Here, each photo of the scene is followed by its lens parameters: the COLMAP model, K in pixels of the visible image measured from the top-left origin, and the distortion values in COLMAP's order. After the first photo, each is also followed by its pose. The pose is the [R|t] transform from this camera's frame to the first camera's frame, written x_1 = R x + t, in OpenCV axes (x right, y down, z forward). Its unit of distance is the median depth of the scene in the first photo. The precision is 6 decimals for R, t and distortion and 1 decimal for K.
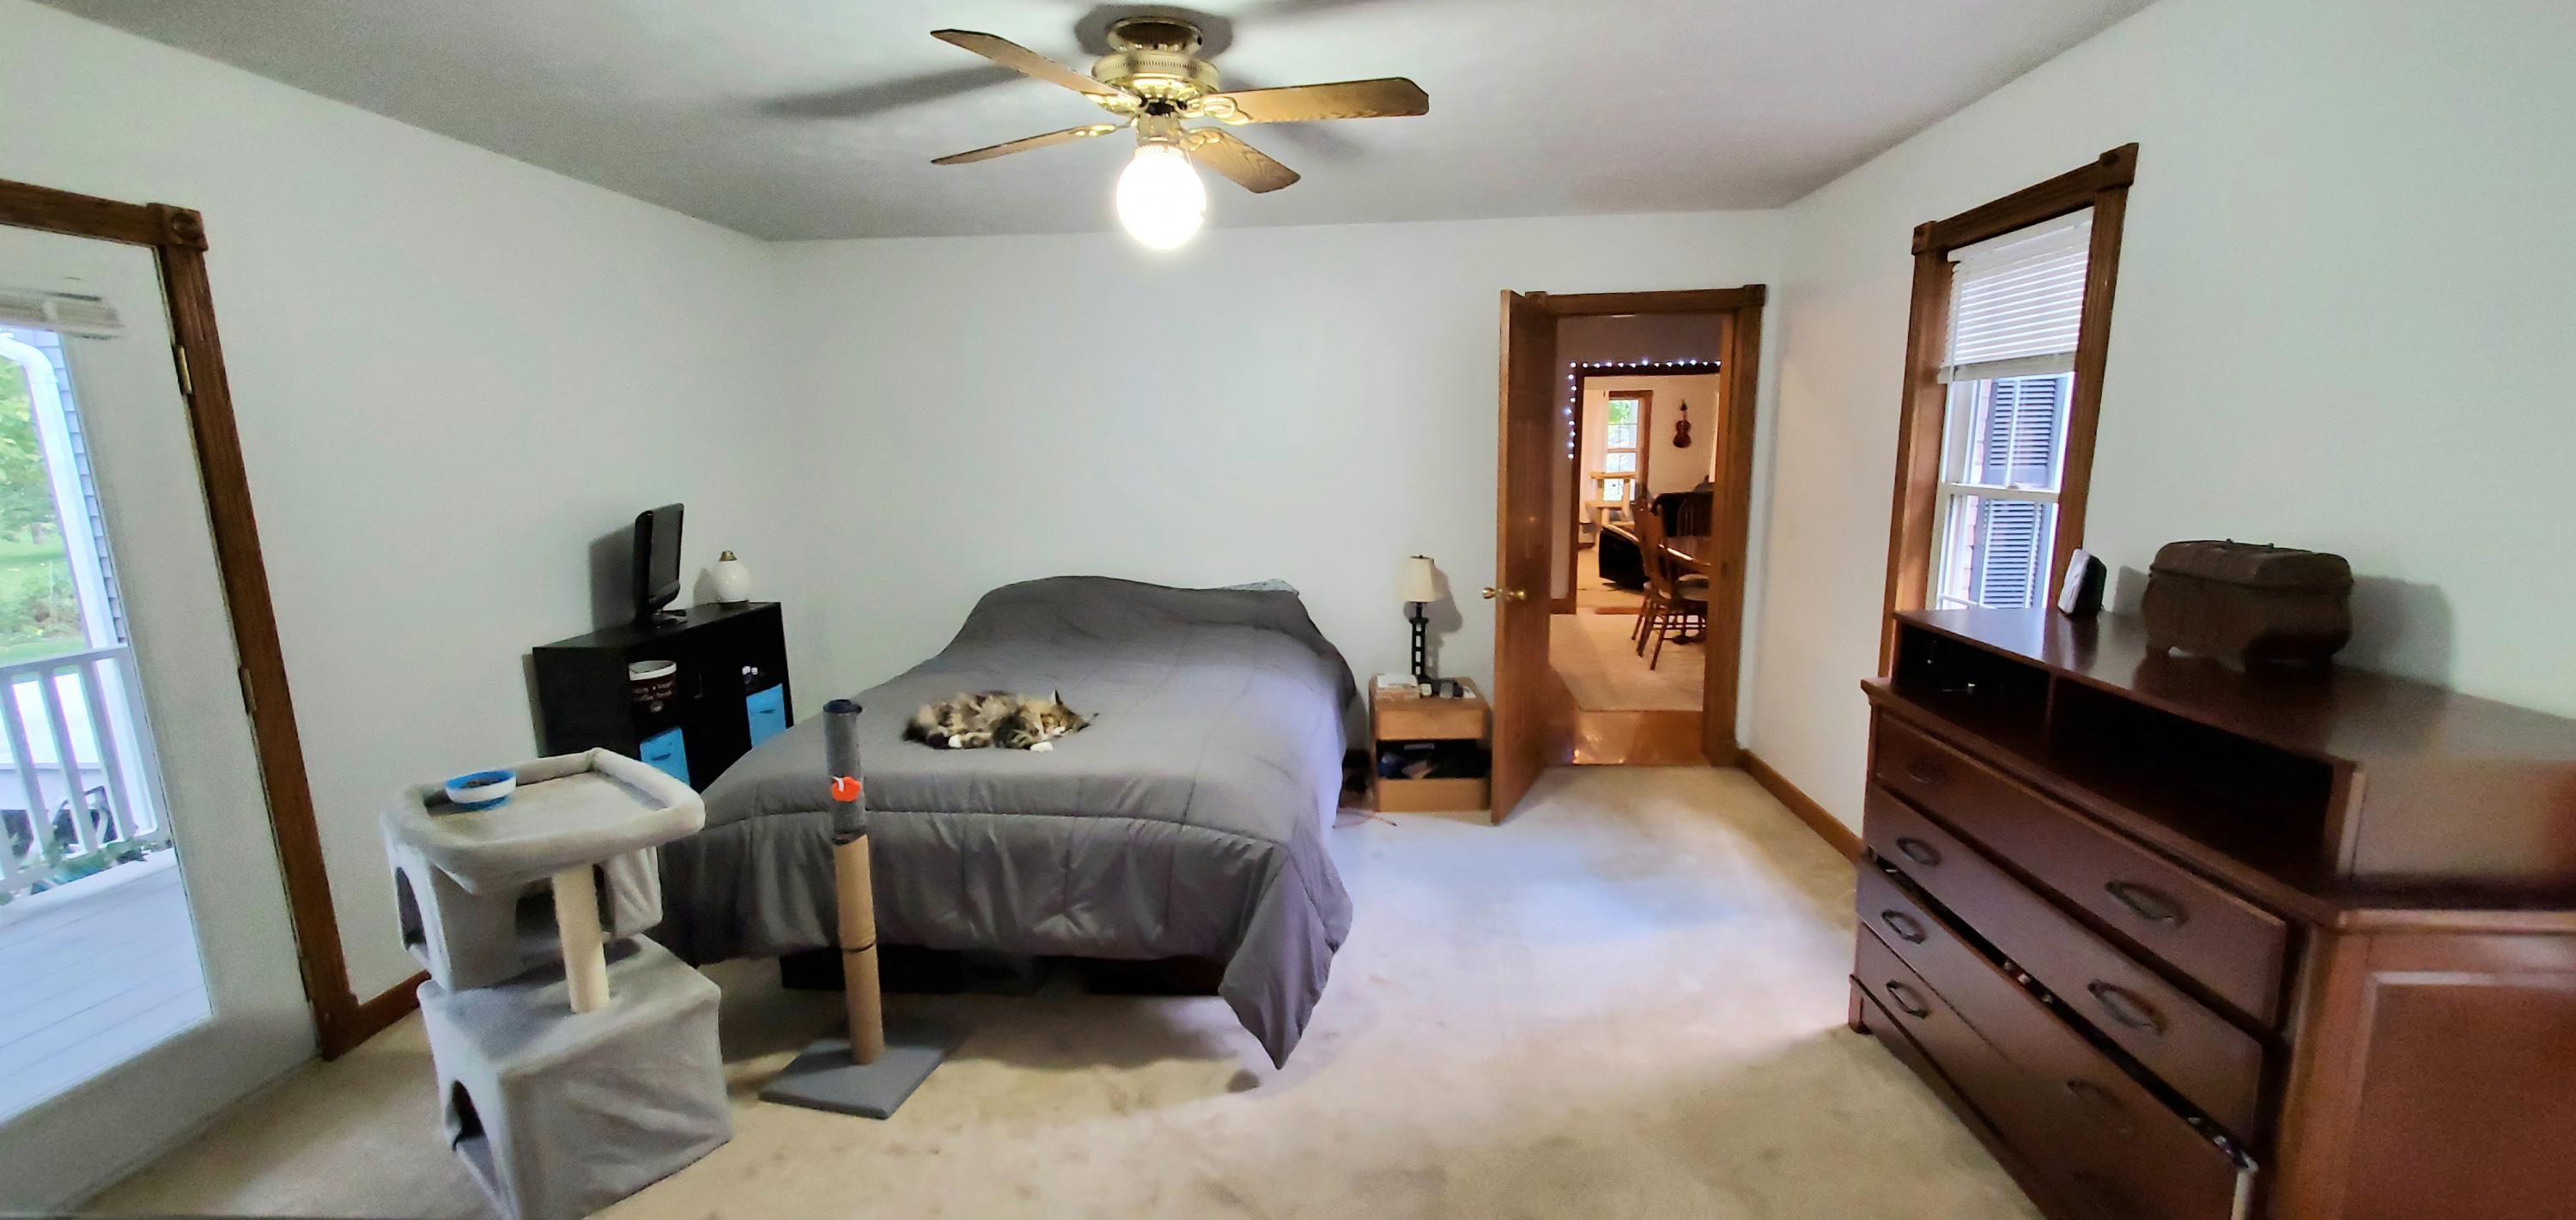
lens RADIAL K [[1013.7, 0, 1297.7], [0, 1013.7, 622.8], [0, 0, 1]] dist [0.006781, -0.000750]
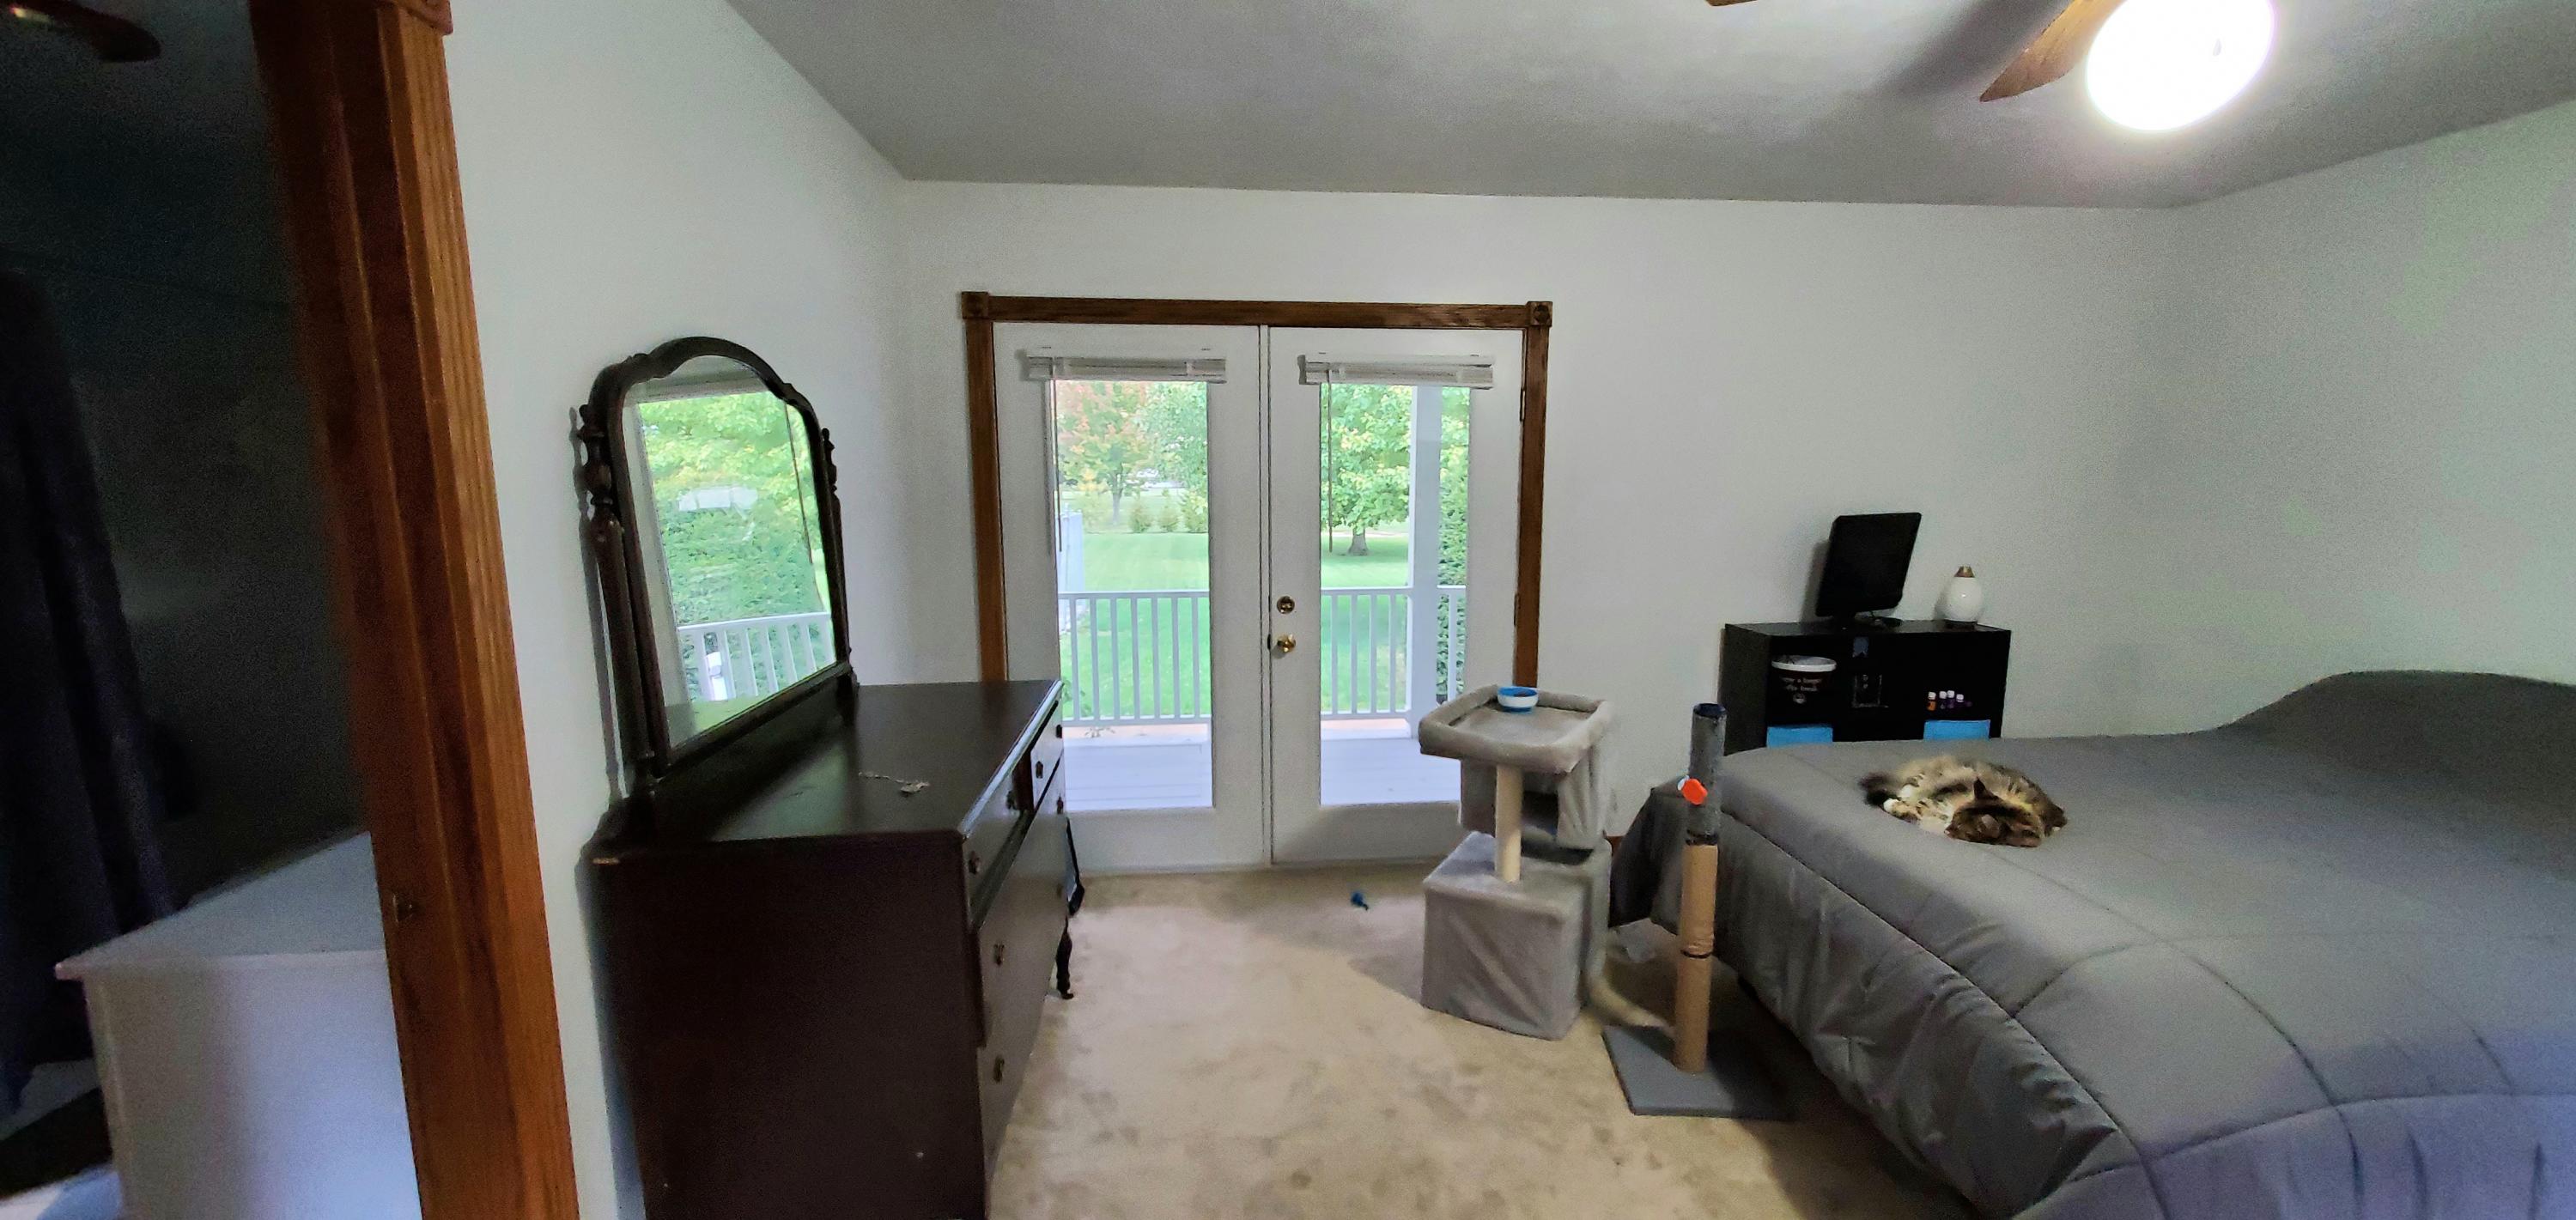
lens RADIAL K [[1013.7, 0, 1303.3], [0, 1013.7, 622.5], [0, 0, 1]] dist [0.006781, -0.000750]
pose [[0.171616, 0.159782, -0.972120, 0.415902], [-0.175149, 0.975988, 0.129498, -0.057607], [0.969469, 0.148042, 0.195481, 0.387690]]
